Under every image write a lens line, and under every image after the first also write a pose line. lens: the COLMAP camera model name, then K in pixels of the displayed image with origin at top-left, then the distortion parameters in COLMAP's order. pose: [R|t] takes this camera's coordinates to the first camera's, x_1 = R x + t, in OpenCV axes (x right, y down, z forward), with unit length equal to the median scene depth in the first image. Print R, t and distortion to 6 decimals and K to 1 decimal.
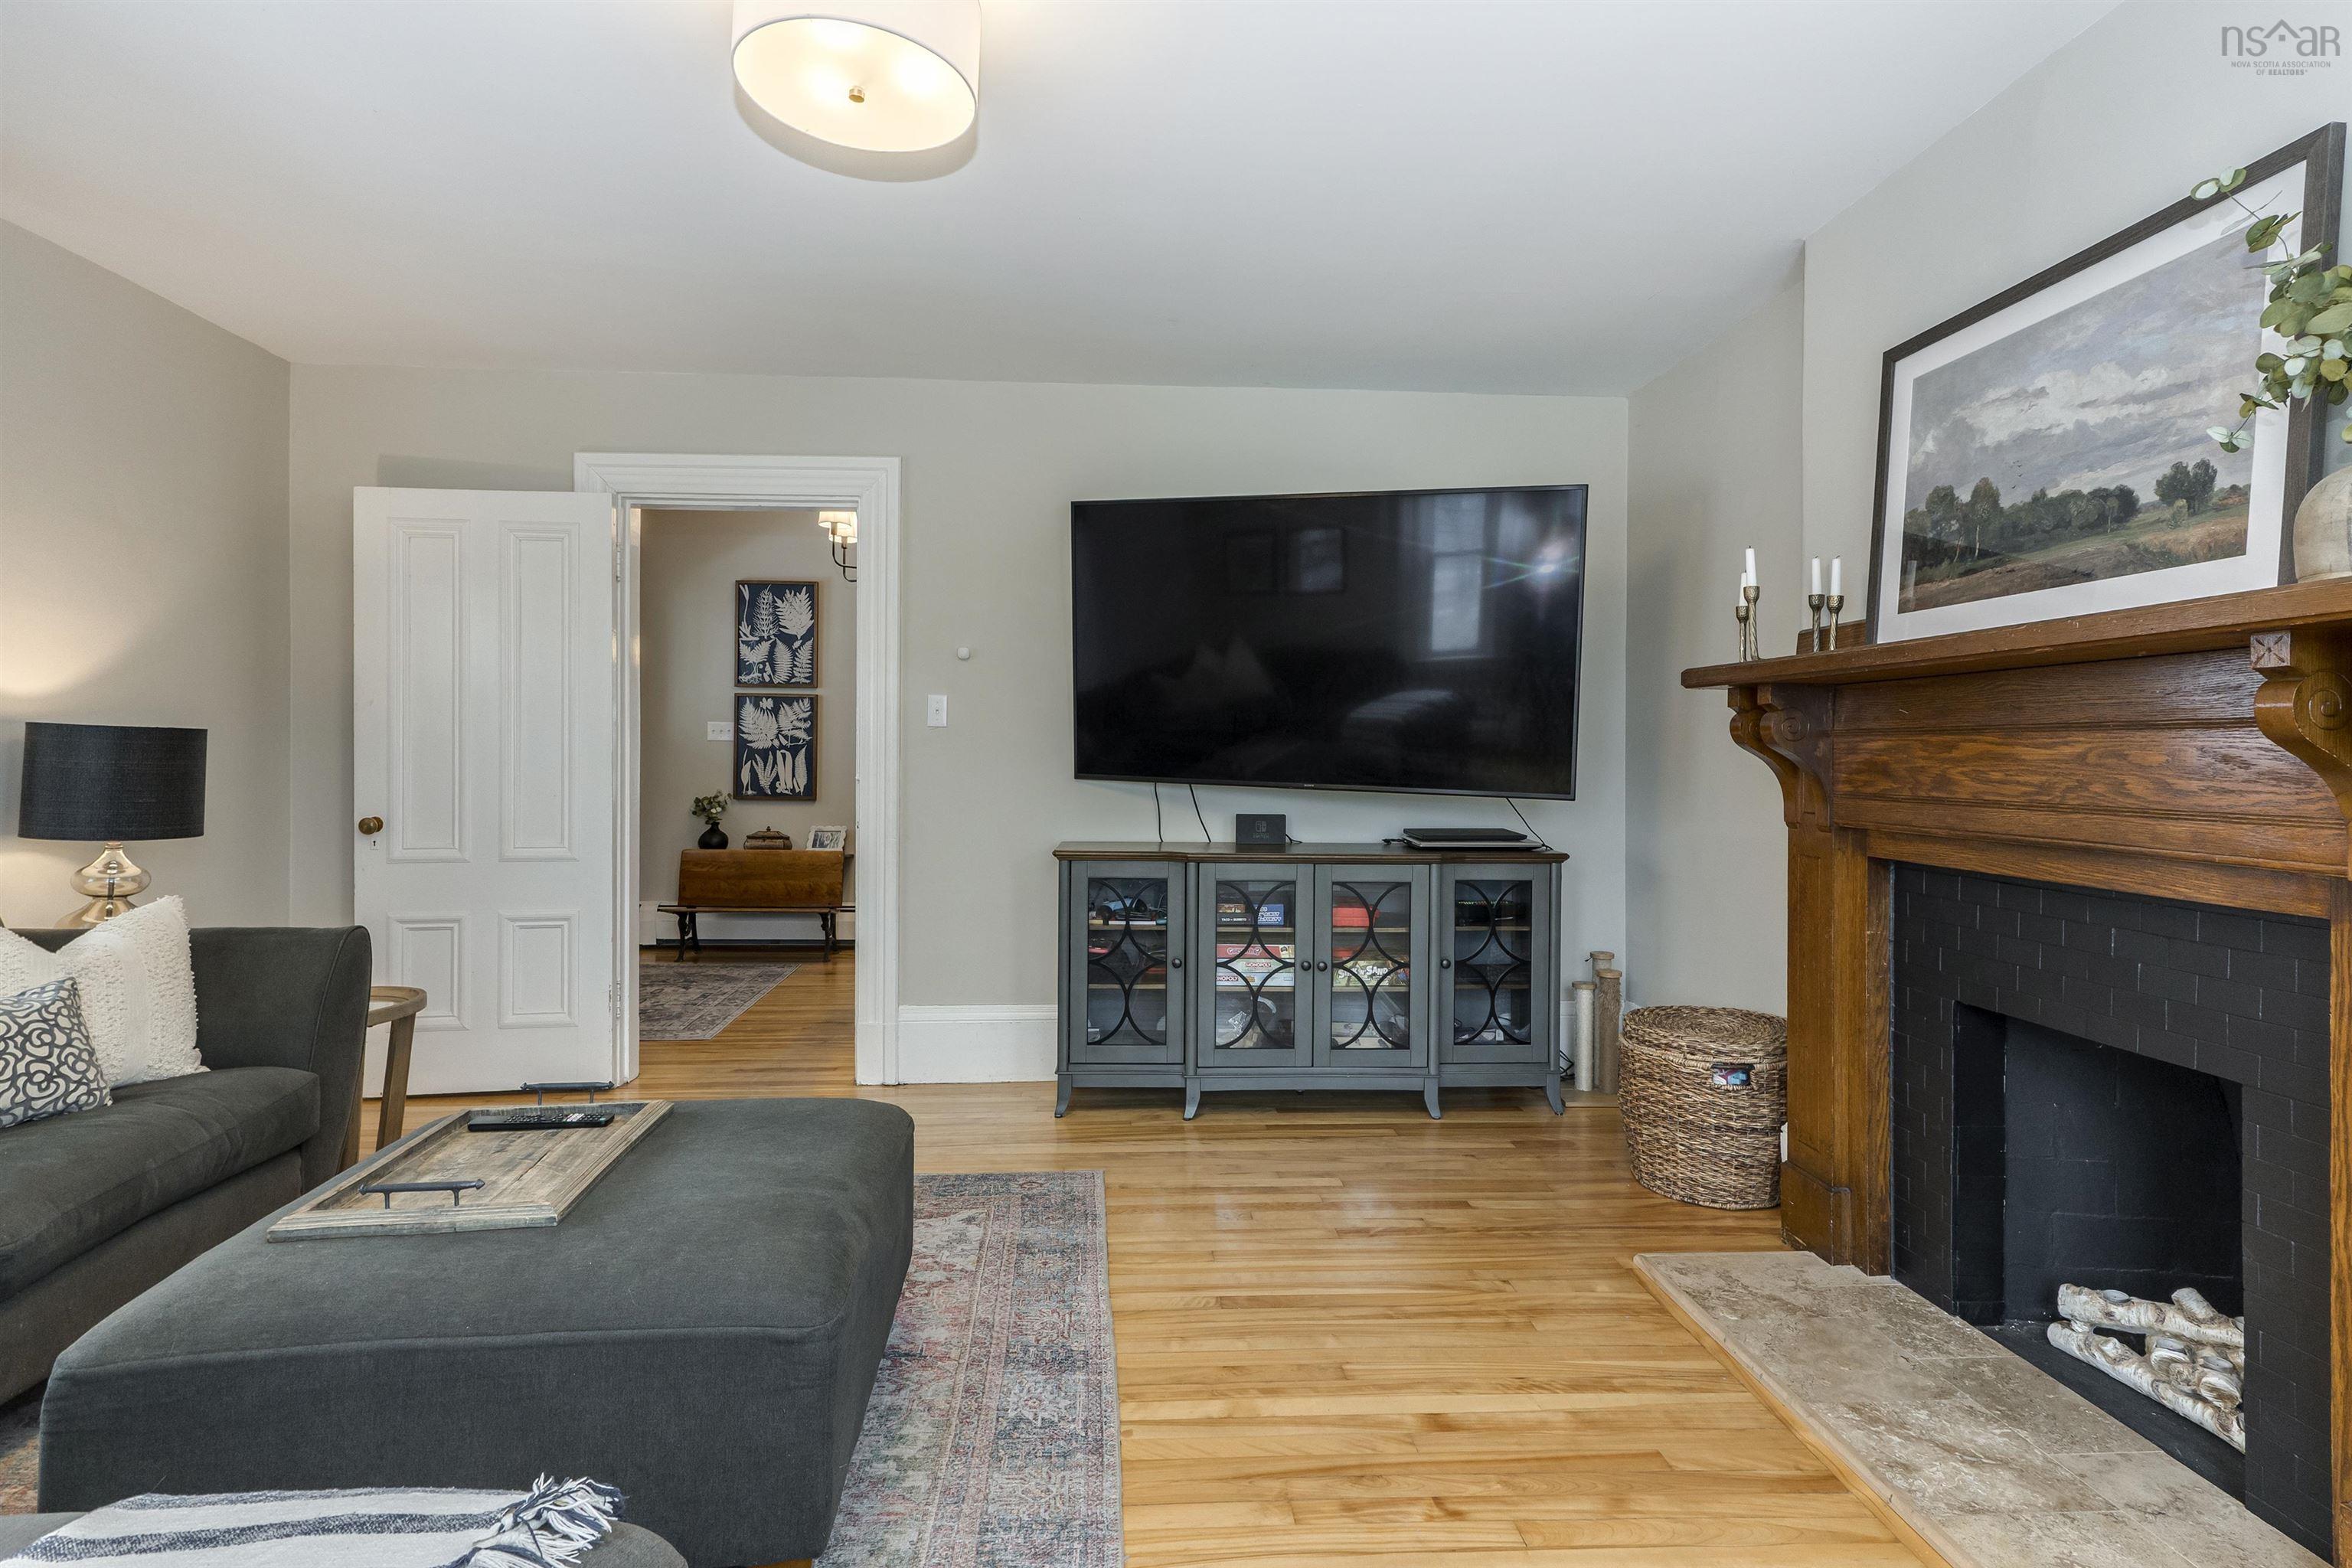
lens RADIAL K [[1161.2, 0, 1180.9], [0, 1161.2, 766.7], [0, 0, 1]] dist [0.002160, 0.001022]
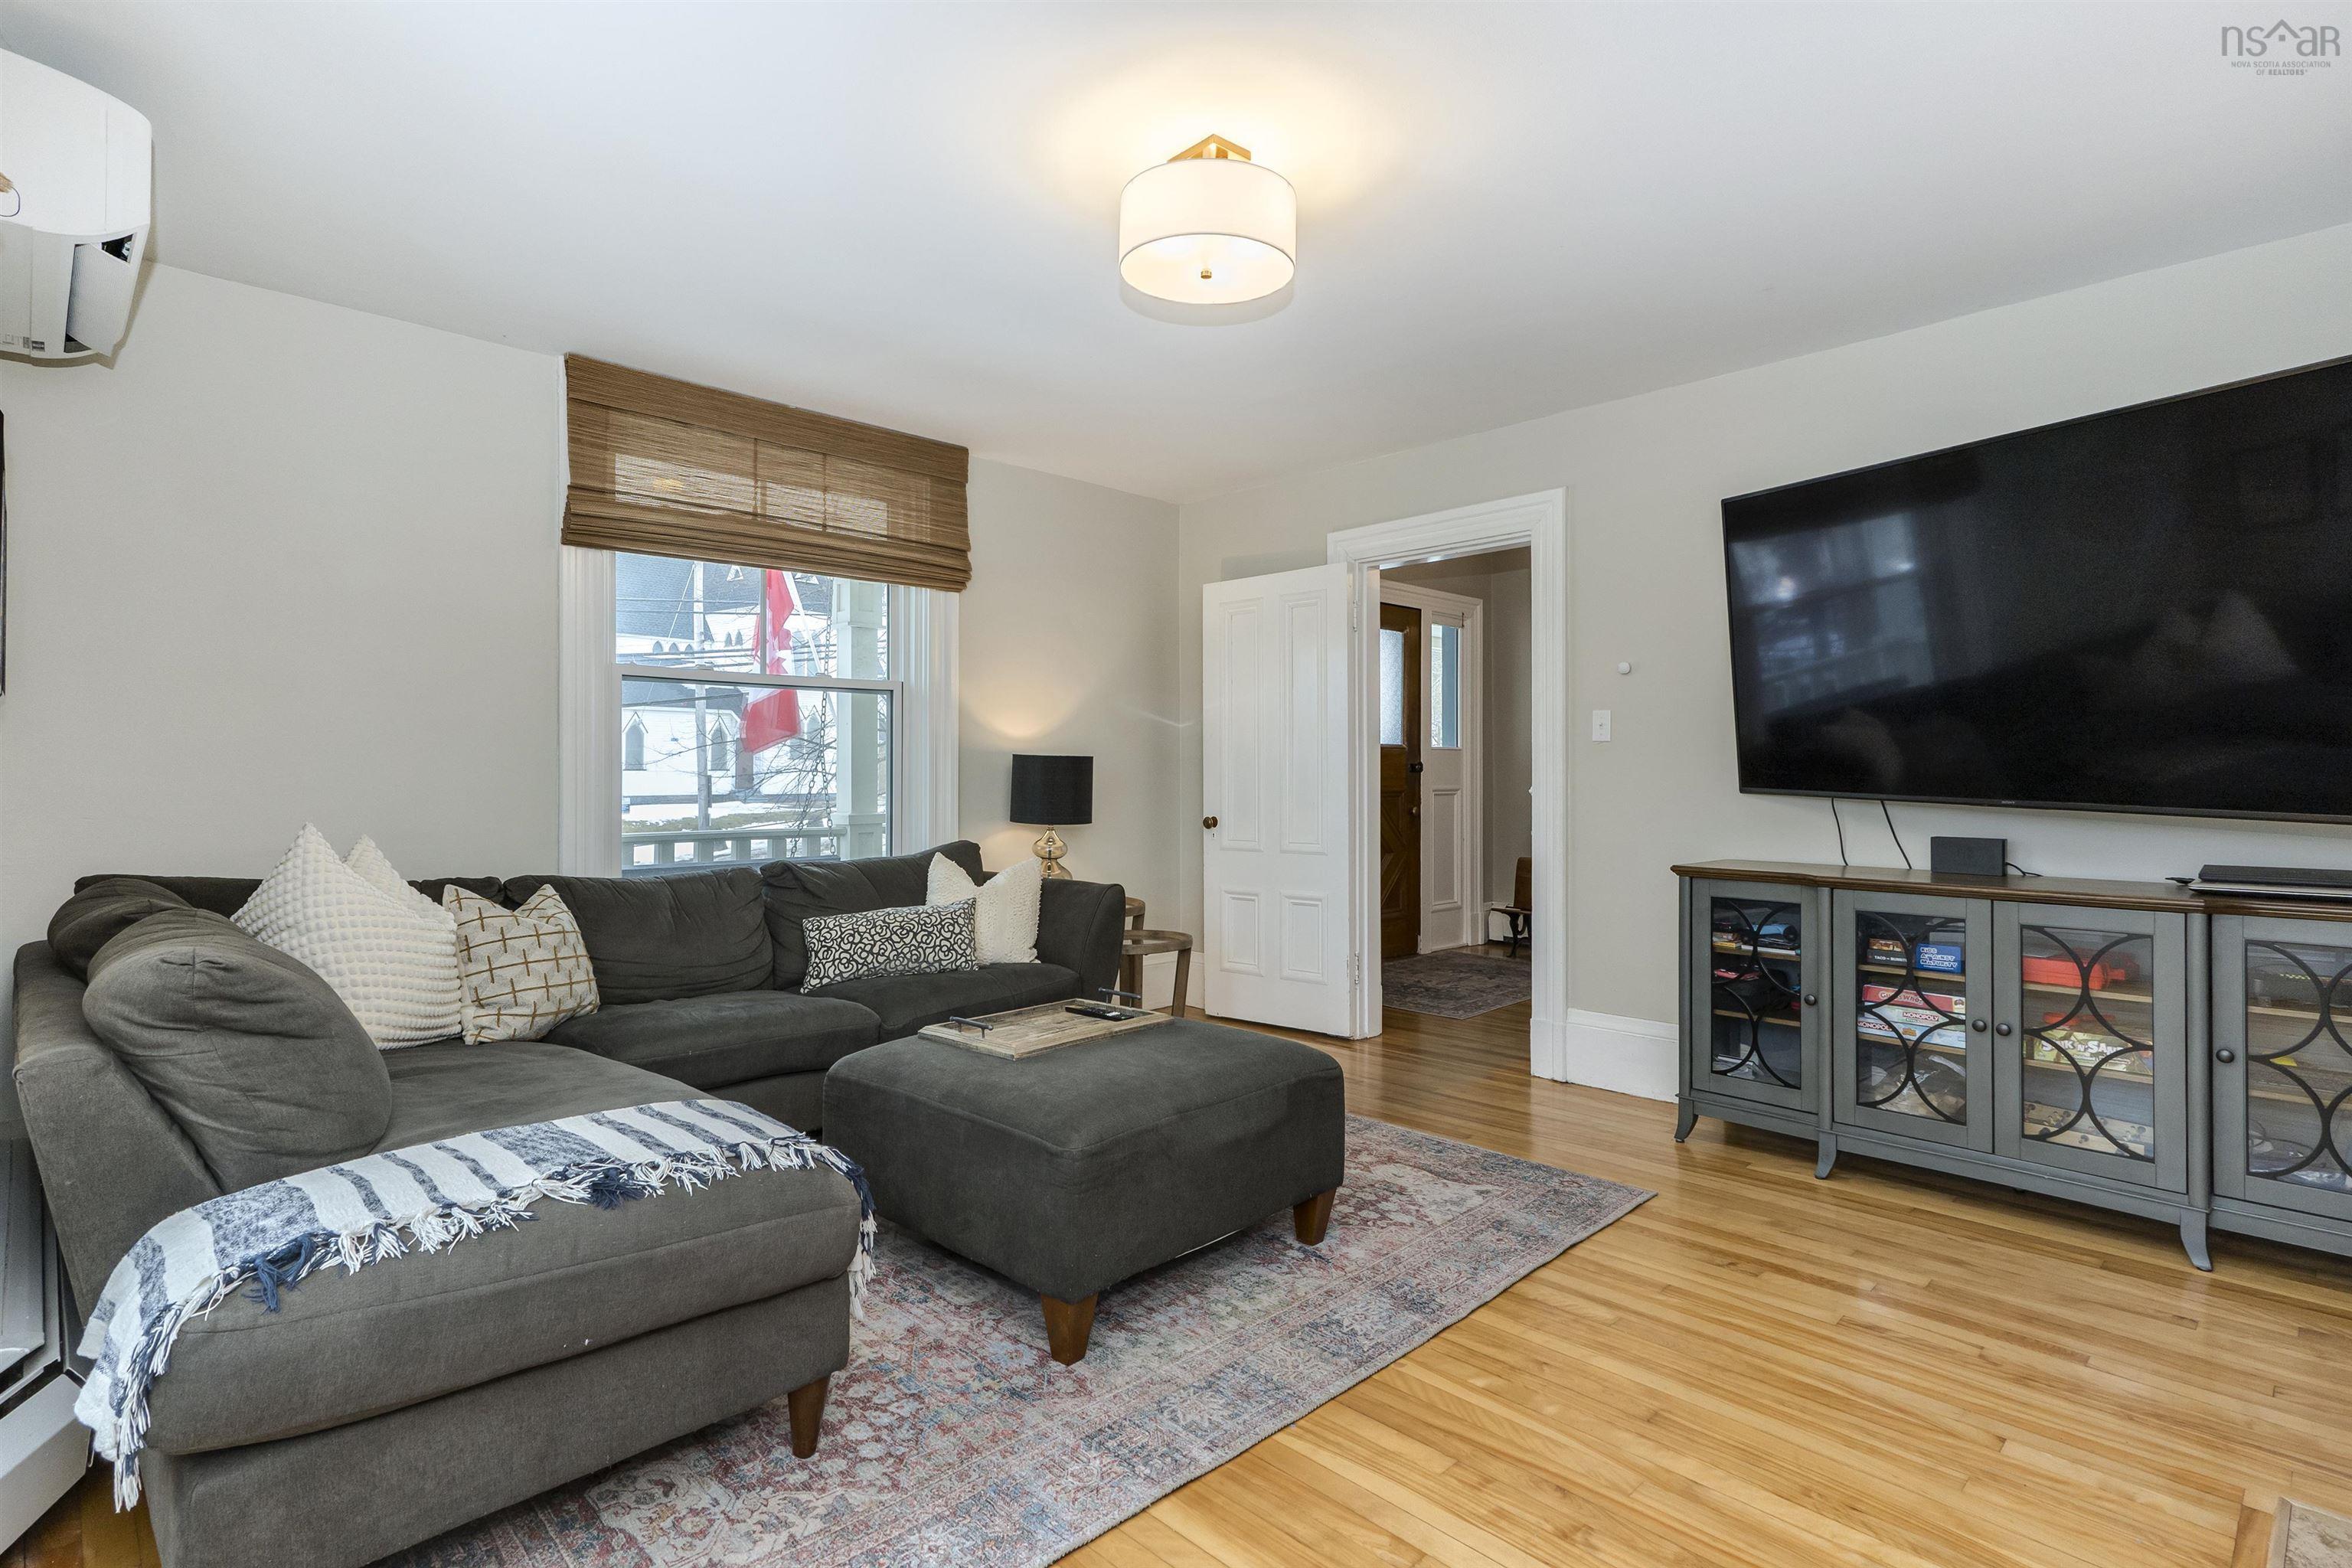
lens RADIAL K [[1165.1, 0, 1184.3], [0, 1165.1, 778.7], [0, 0, 1]] dist [-0.001305, 0.002583]
pose [[0.652362, -0.003225, -0.757901, 0.463626], [-0.002197, 0.999979, -0.006147, 0.008182], [0.757904, 0.005675, 0.652341, 0.068602]]
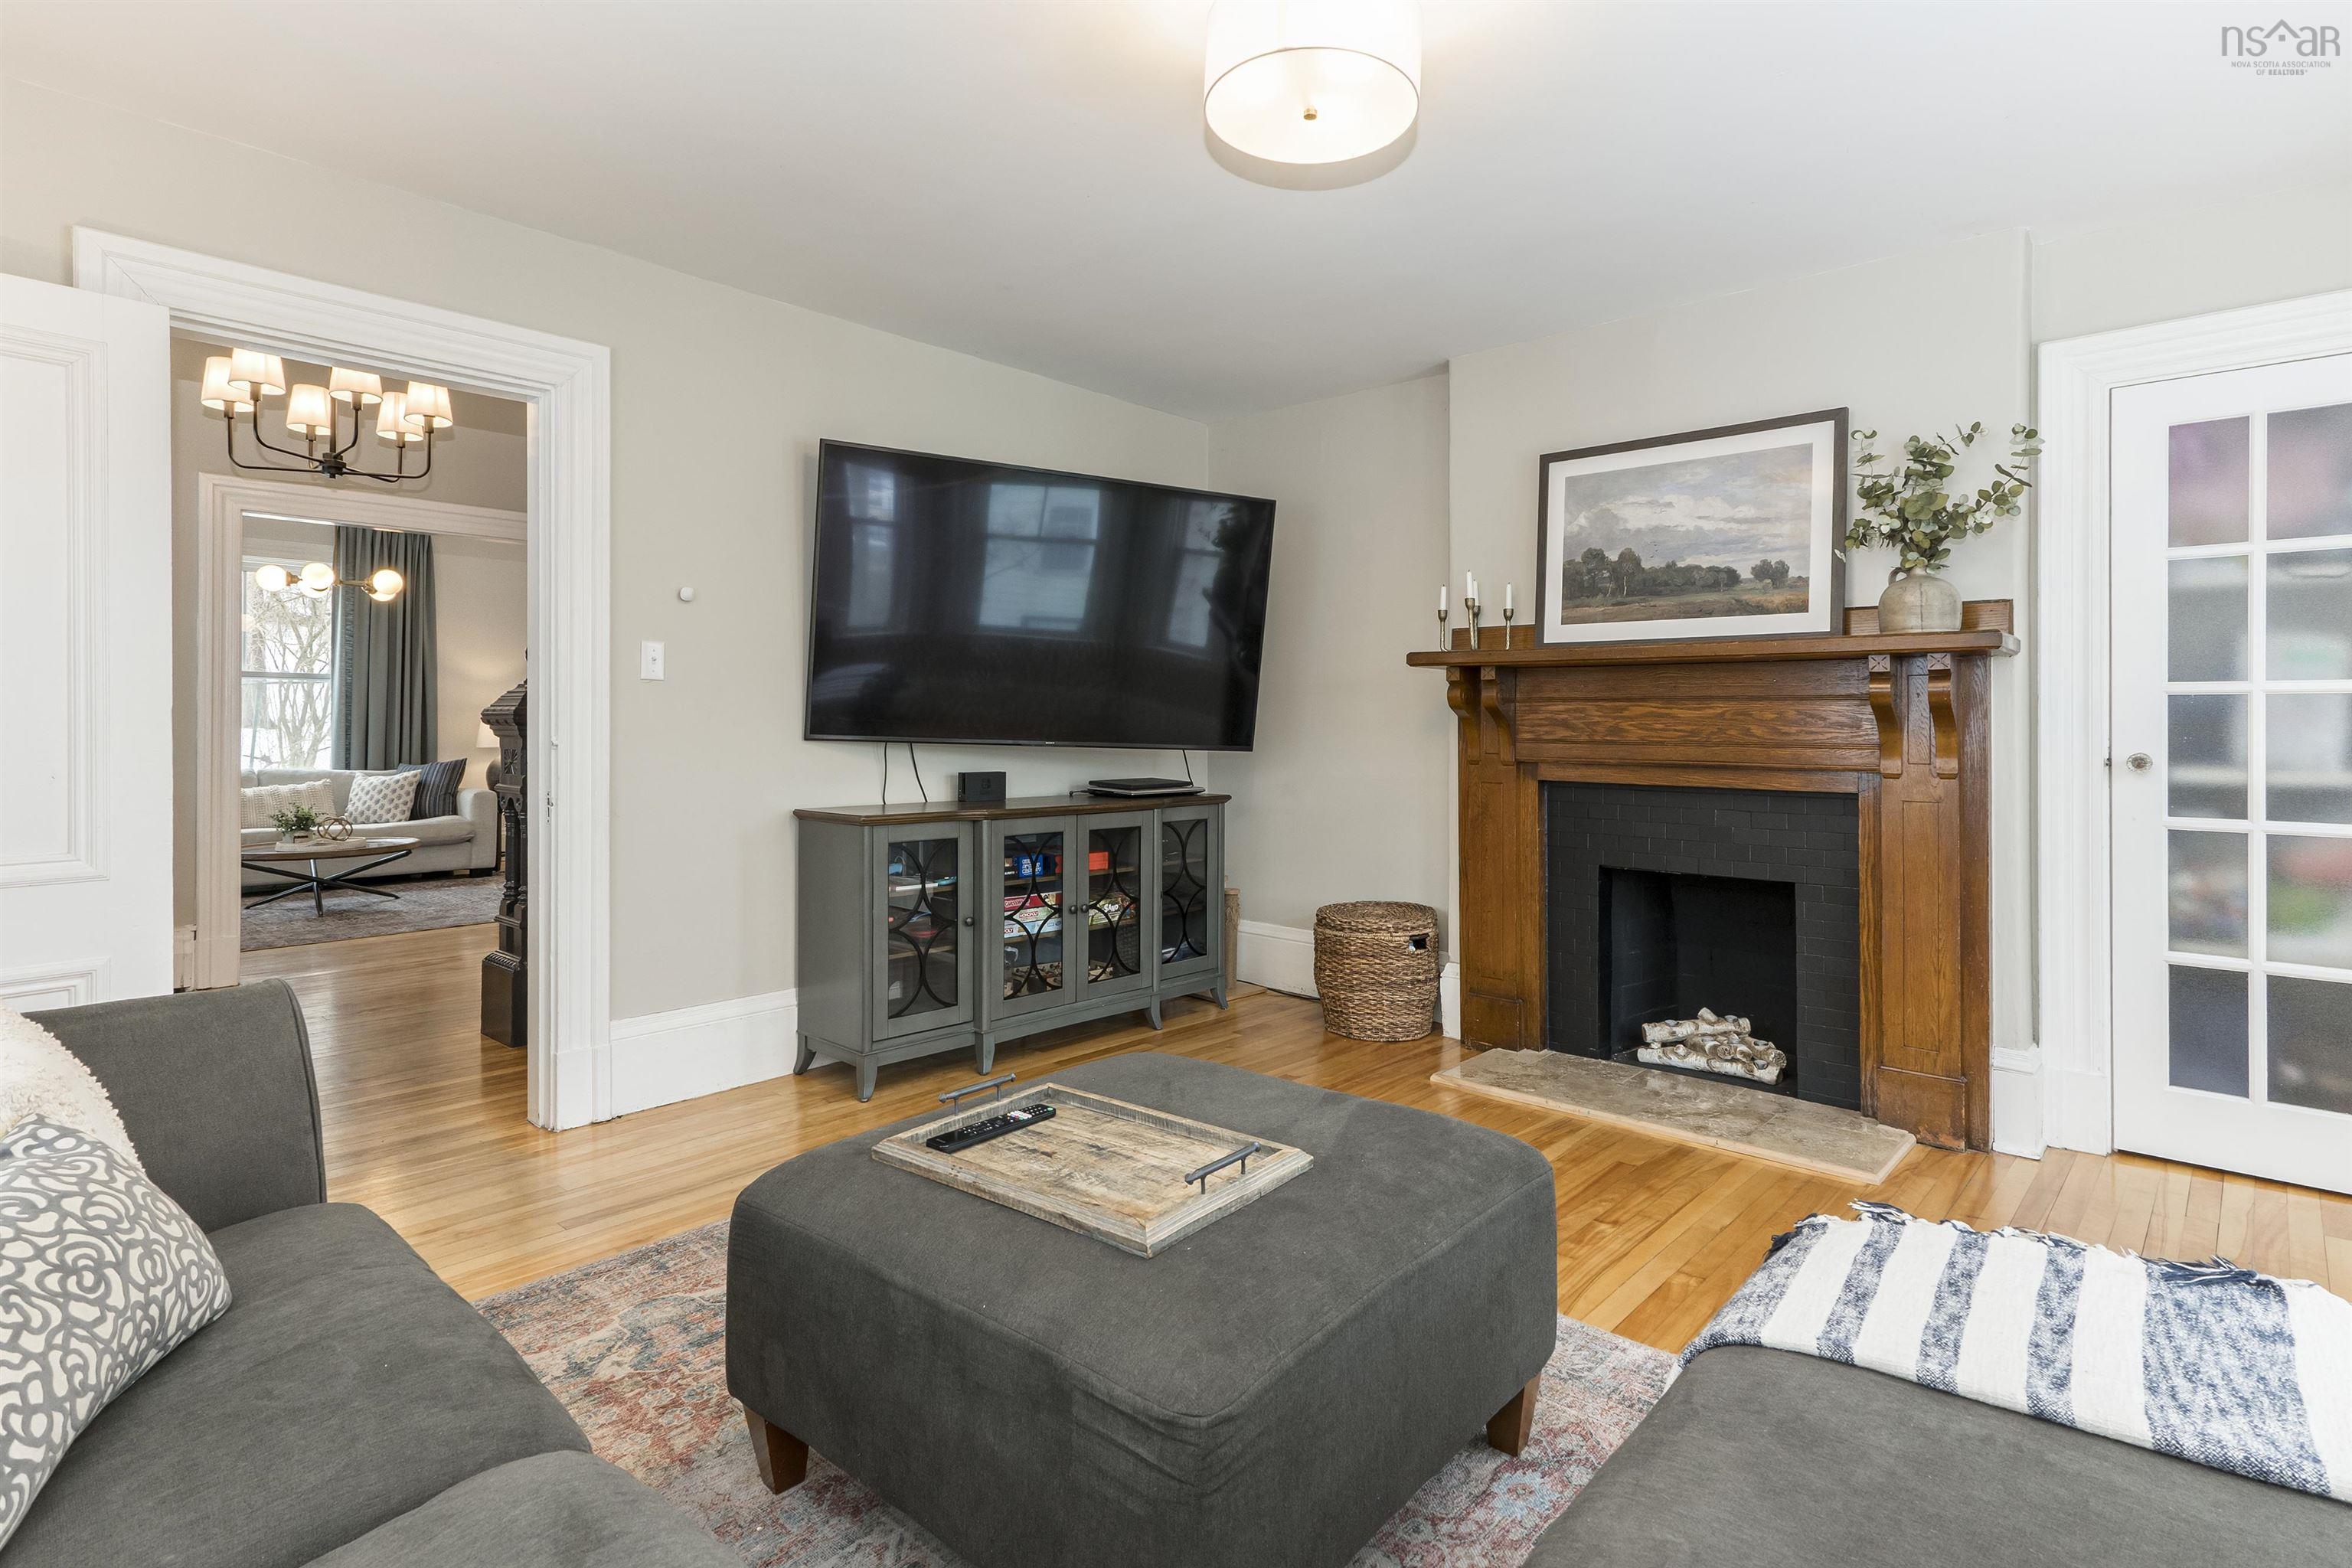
lens RADIAL K [[1168.8, 0, 1197.1], [0, 1168.8, 726.1], [0, 0, 1]] dist [-0.000375, 0.001473]
pose [[0.719126, -0.004903, 0.694863, -0.722387], [0.006777, 0.999977, 0.000042, 0.002095], [-0.694847, 0.004679, 0.719142, 0.176590]]
